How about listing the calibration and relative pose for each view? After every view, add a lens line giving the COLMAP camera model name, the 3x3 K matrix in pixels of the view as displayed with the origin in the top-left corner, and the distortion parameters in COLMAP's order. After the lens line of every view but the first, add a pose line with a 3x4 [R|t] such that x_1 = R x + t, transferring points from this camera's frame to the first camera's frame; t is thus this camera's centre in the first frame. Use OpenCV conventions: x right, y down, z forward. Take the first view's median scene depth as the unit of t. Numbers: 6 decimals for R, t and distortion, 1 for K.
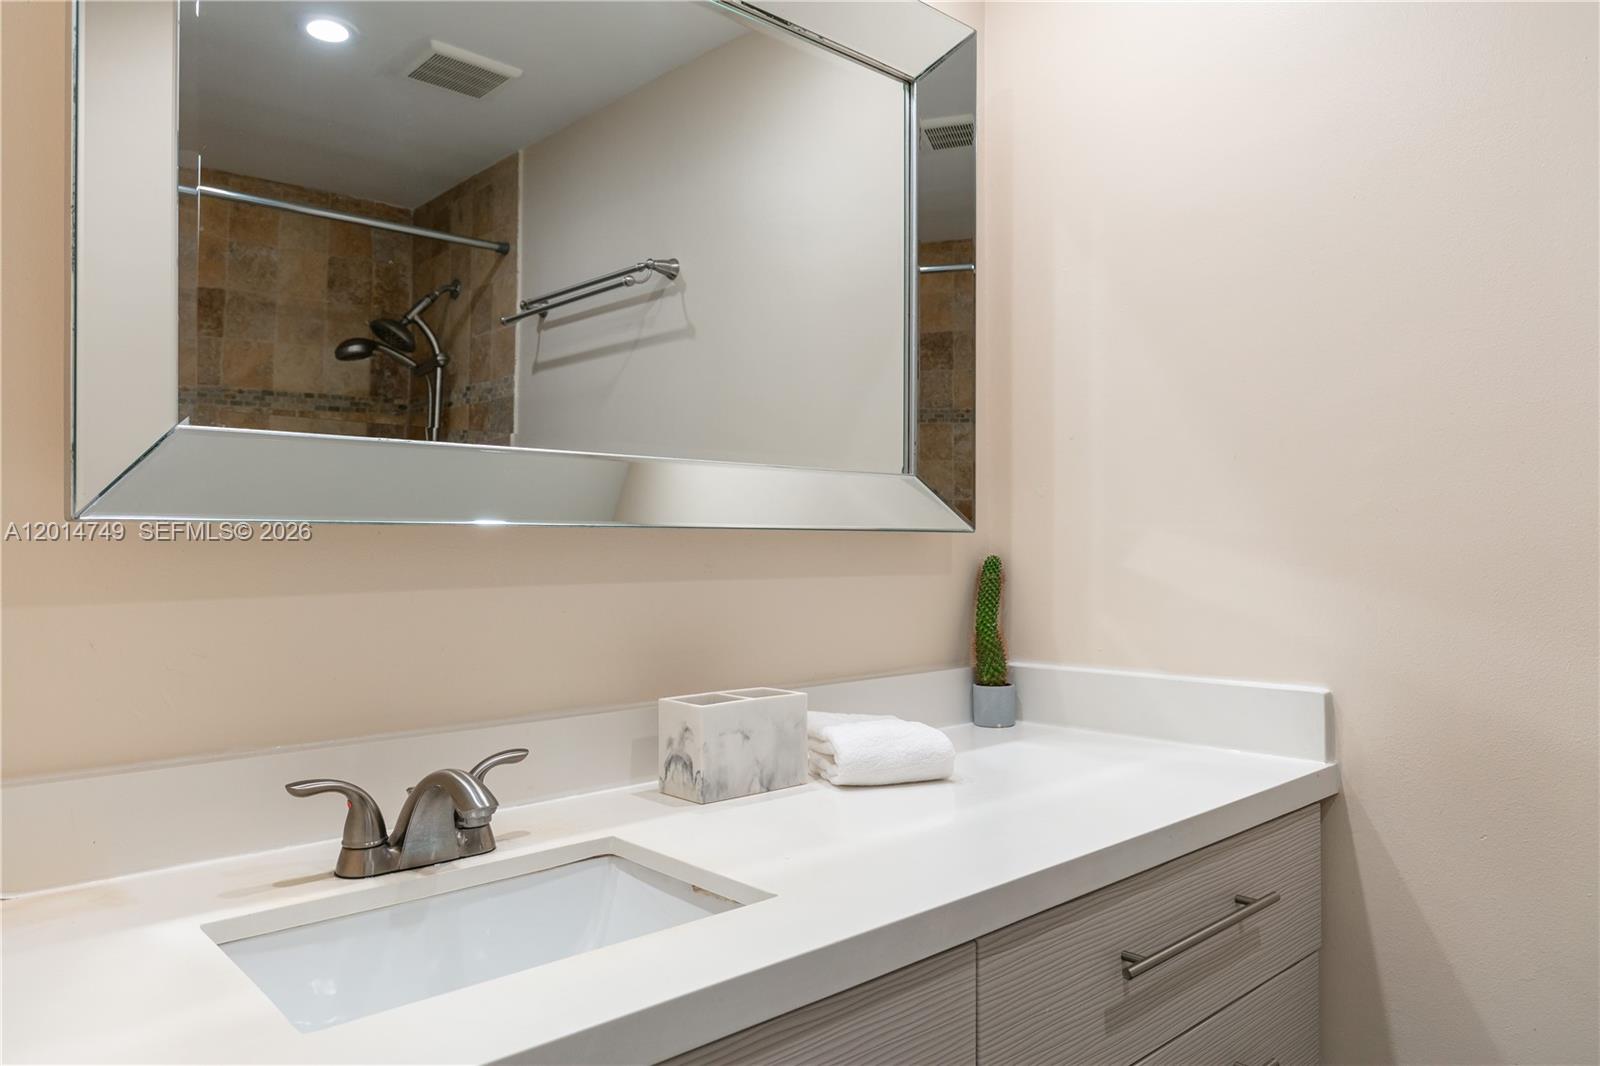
lens RADIAL K [[1067.5, 0, 800.0], [0, 1067.5, 533.0], [0, 0, 1]] dist [-0.004845, -0.005709]
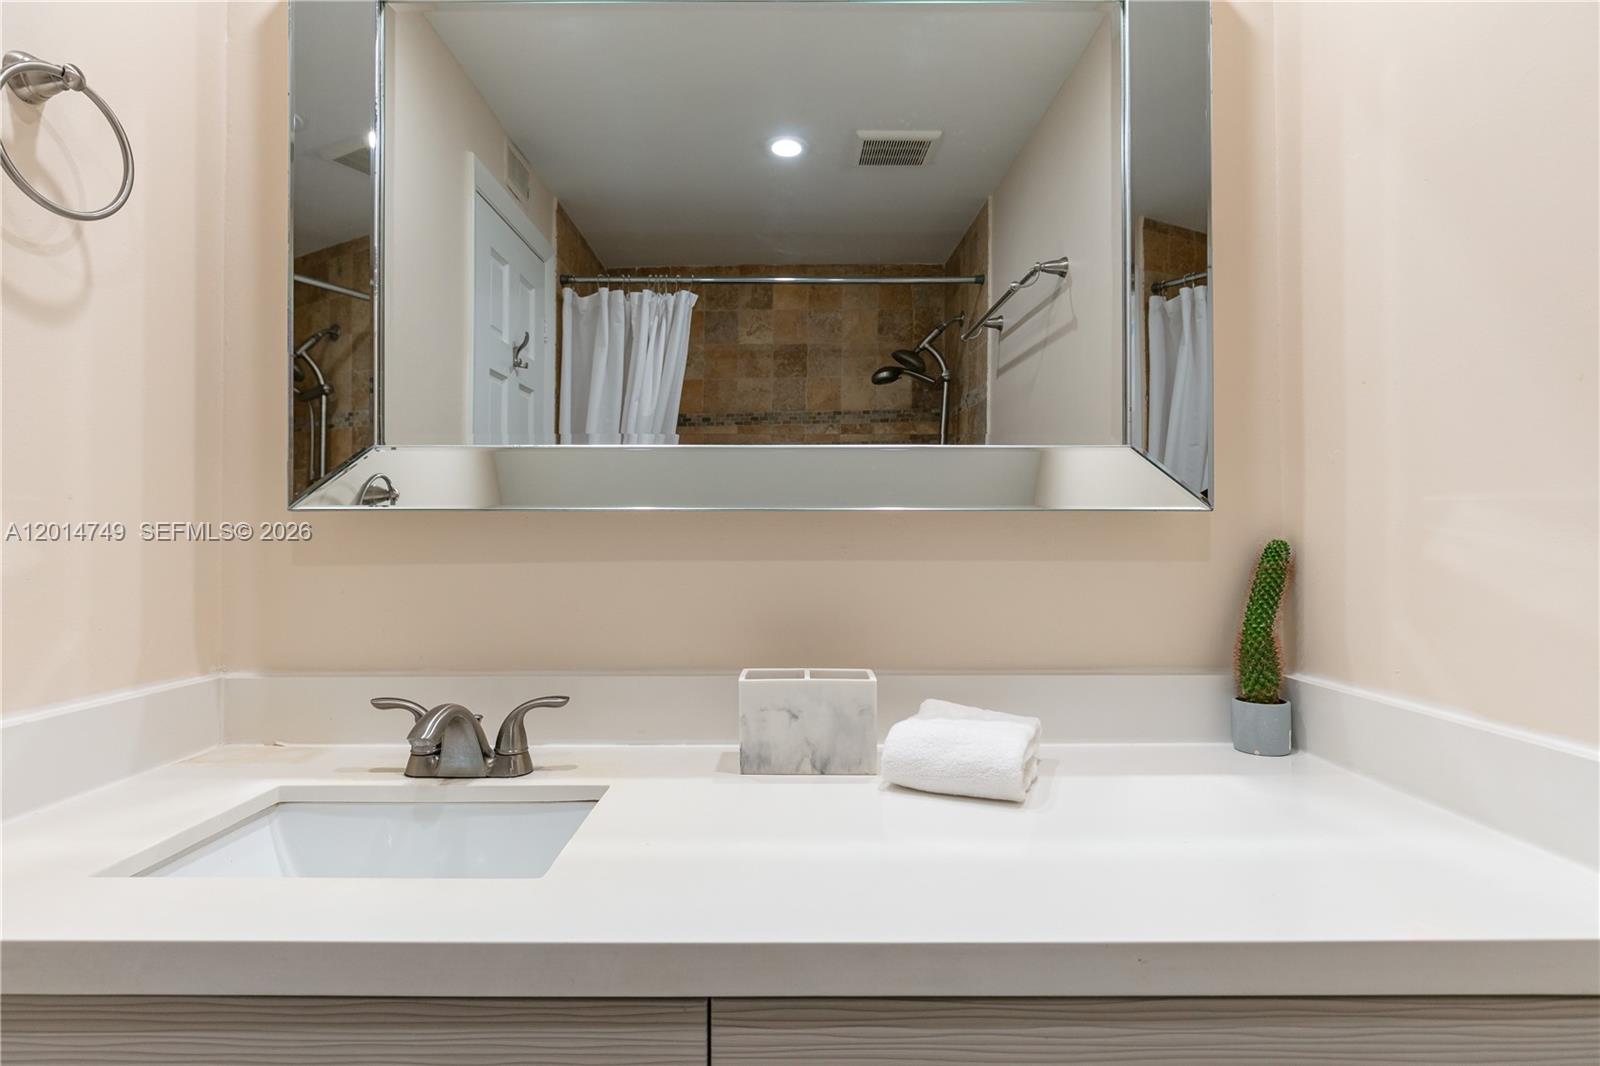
lens RADIAL K [[812.1, 0, 799.0], [0, 812.1, 489.9], [0, 0, 1]] dist [0.017434, -0.034663]
pose [[0.731488, -0.023568, -0.681447, 0.241201], [0.008689, 0.999644, -0.025246, -0.002903], [0.681799, 0.012546, 0.731432, 0.212317]]
